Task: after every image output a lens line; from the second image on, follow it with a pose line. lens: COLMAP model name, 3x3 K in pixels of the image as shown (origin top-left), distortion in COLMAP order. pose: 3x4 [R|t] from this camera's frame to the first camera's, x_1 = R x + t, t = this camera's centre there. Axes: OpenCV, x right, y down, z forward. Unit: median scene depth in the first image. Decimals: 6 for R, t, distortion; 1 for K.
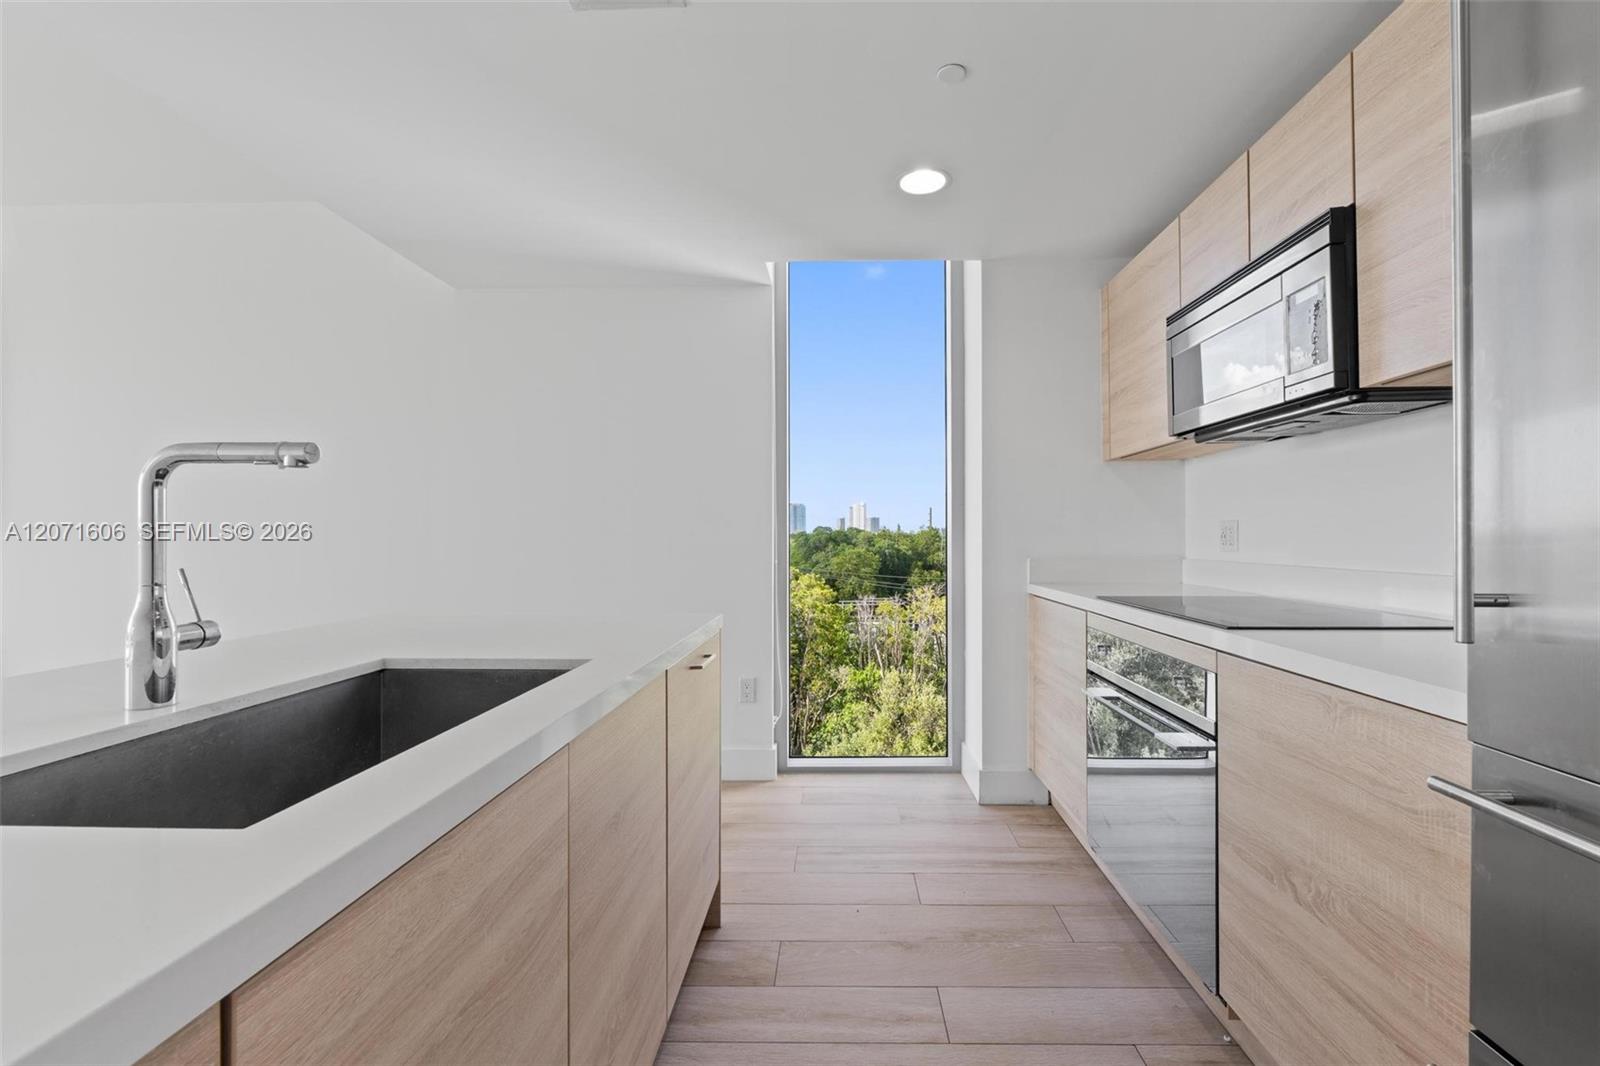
lens RADIAL K [[687.5, 0, 821.3], [0, 687.5, 532.9], [0, 0, 1]] dist [-0.007313, 0.000769]
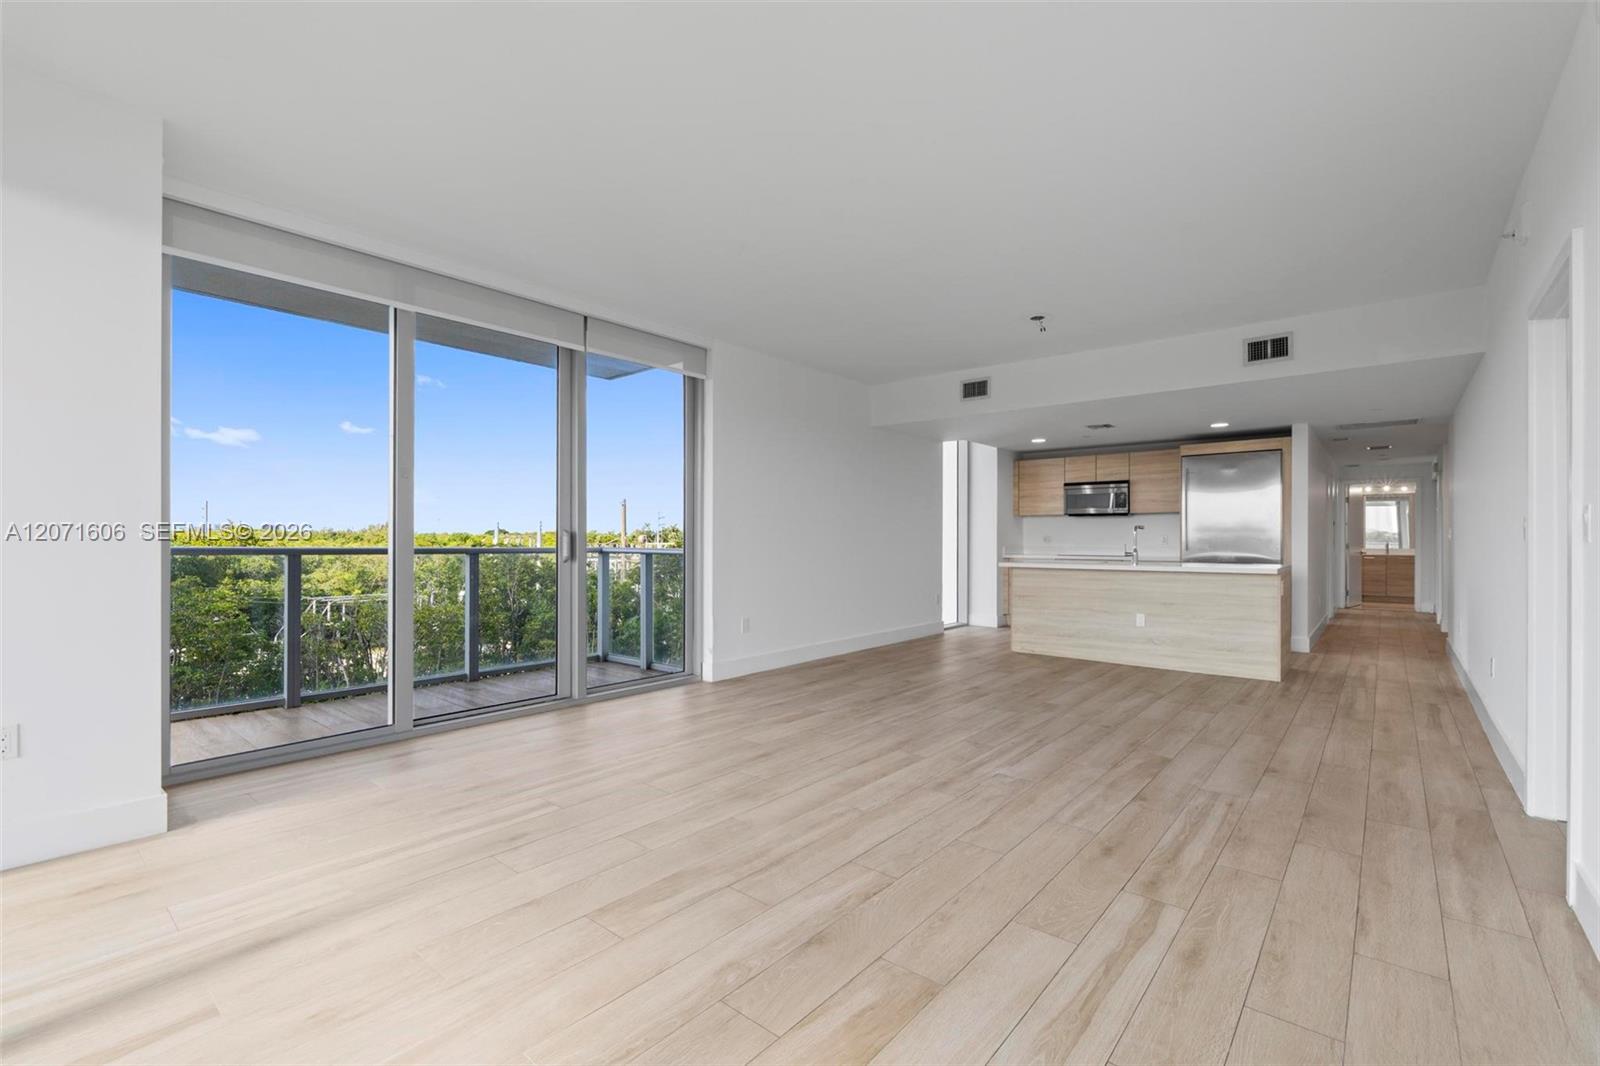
lens RADIAL K [[687.5, 0, 802.2], [0, 687.5, 537.1], [0, 0, 1]] dist [-0.007313, 0.000769]
pose [[0.630626, 0.005478, 0.776067, -3.617199], [-0.008430, 0.999964, -0.000208, 0.003114], [-0.776041, -0.006411, 0.630650, -0.321367]]
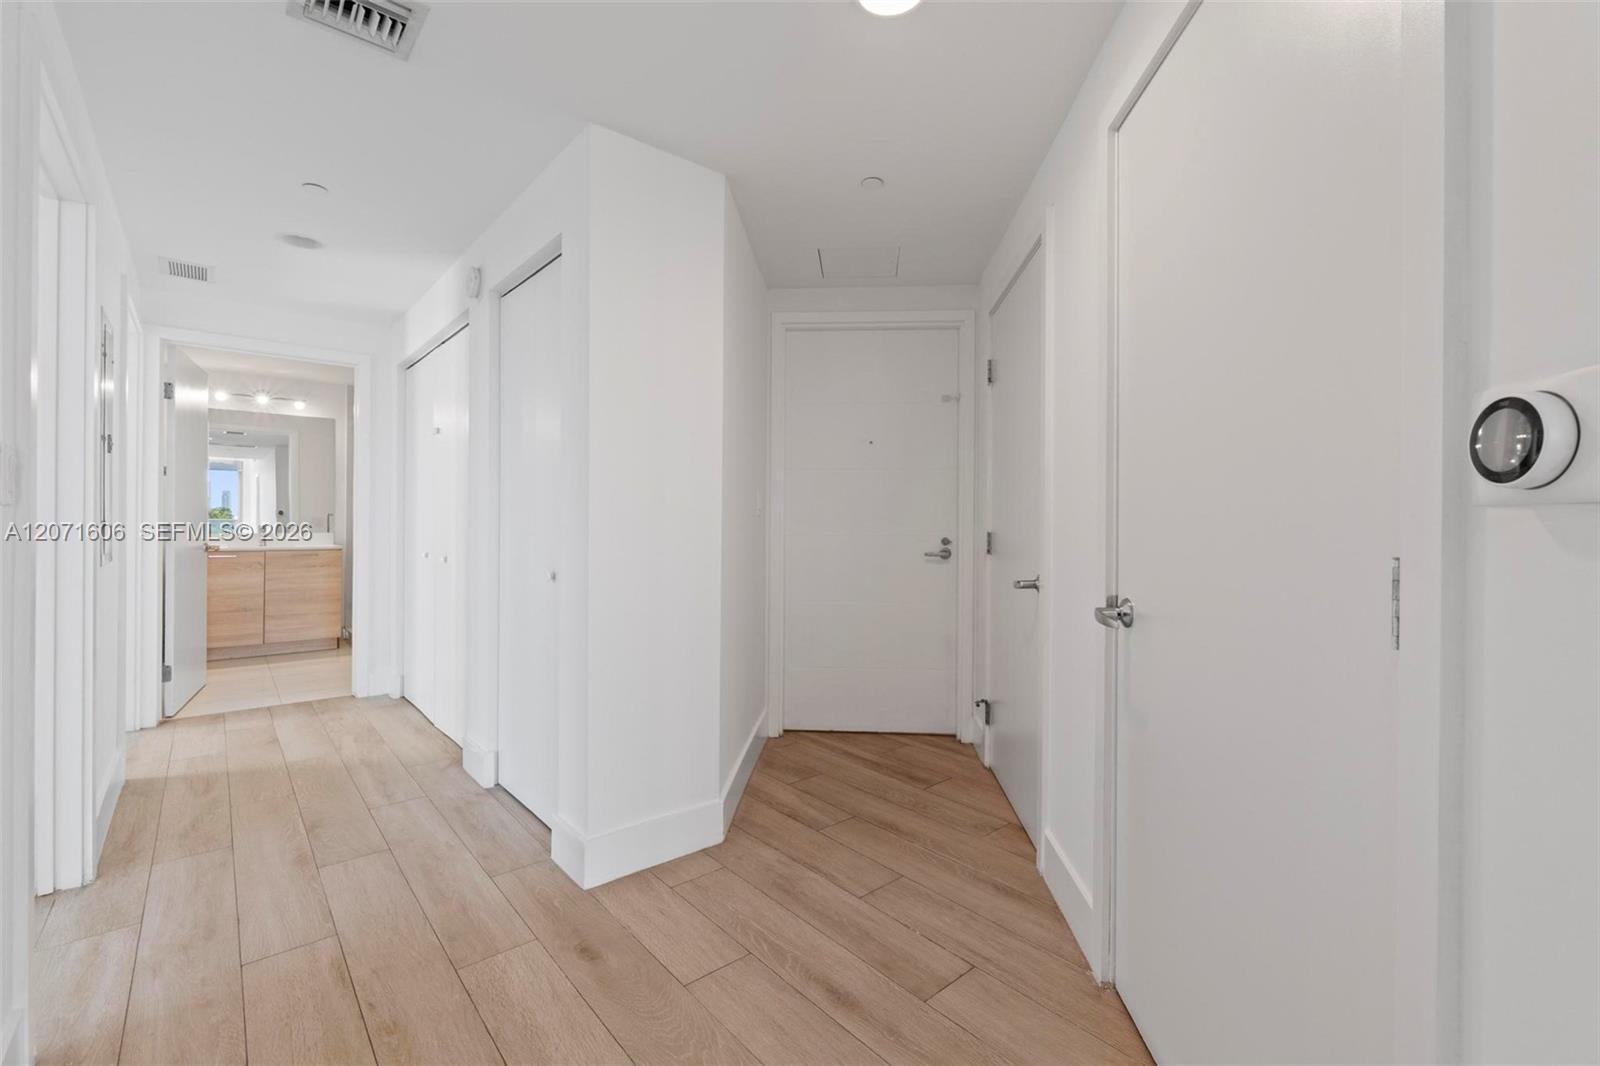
lens RADIAL K [[687.5, 0, 772.4], [0, 687.5, 533.6], [0, 0, 1]] dist [-0.007313, 0.000769]
pose [[-0.648923, -0.003248, 0.760847, 0.890433], [-0.007765, 0.999967, -0.002354, 0.048265], [-0.760814, -0.007435, -0.648927, -0.293032]]
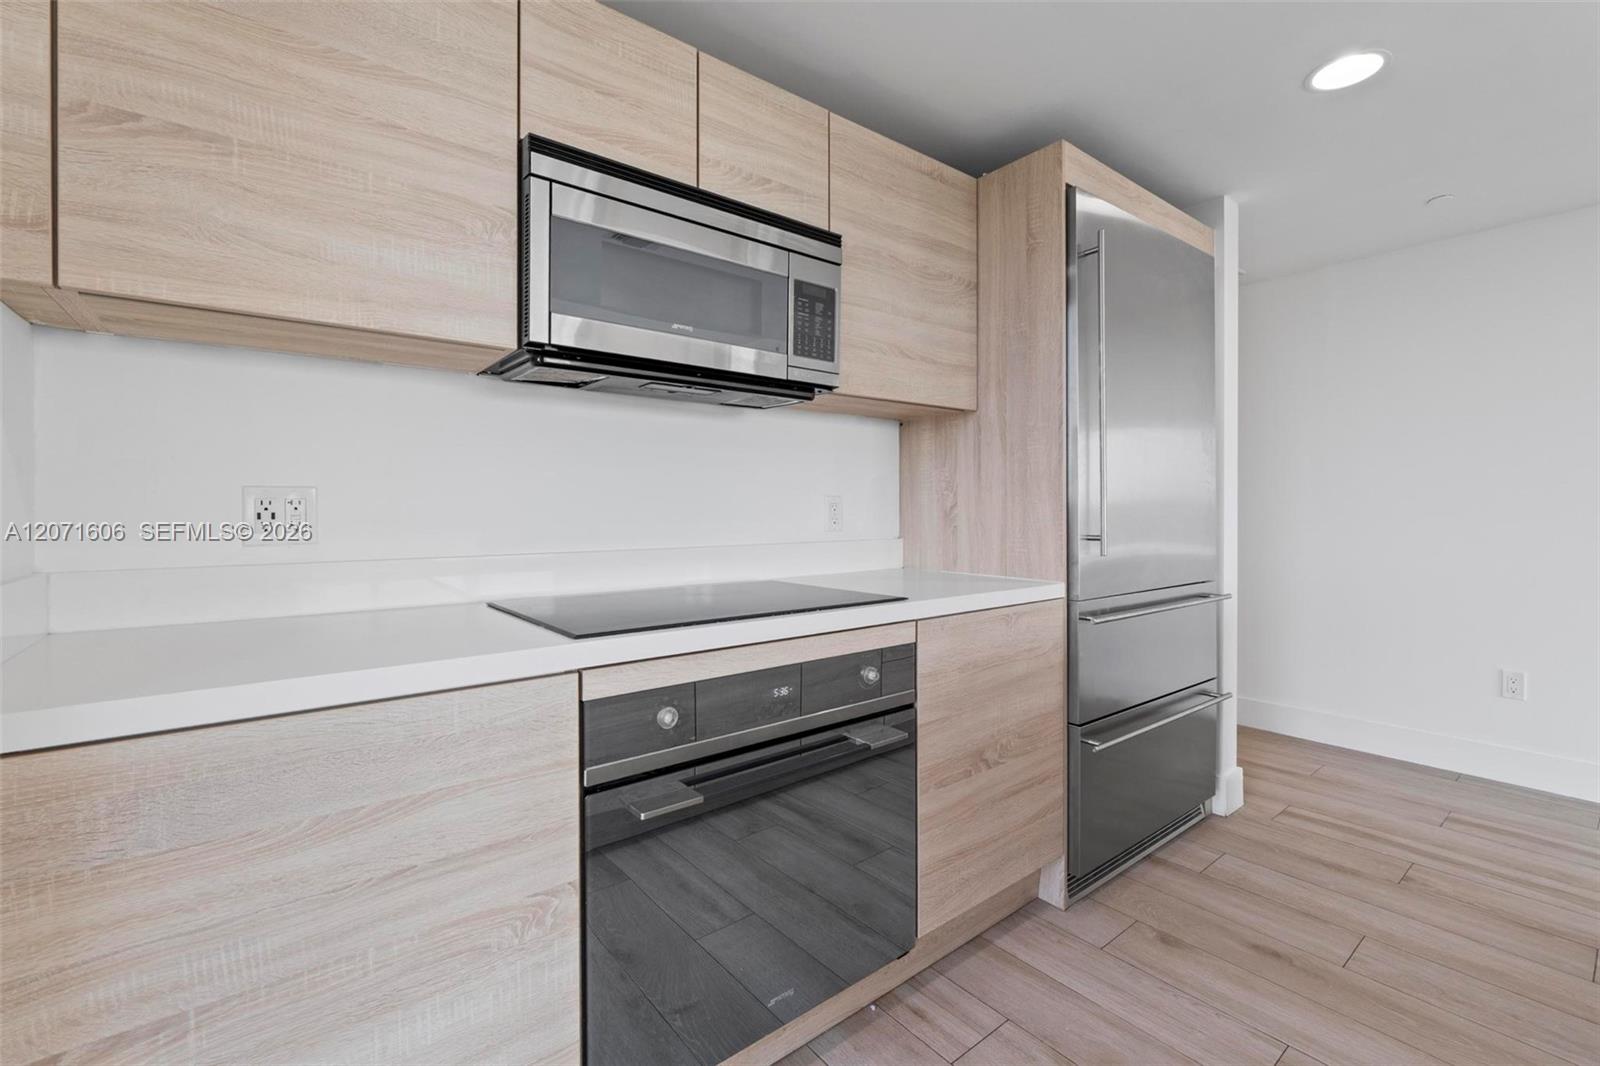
lens RADIAL K [[687.5, 0, 801.9], [0, 687.5, 513.9], [0, 0, 1]] dist [-0.007313, 0.000769]
pose [[-0.645141, -0.001513, 0.764062, -0.083363], [-0.002357, 0.999997, -0.000010, 0.004815], [-0.764060, -0.001807, -0.645143, 1.259895]]
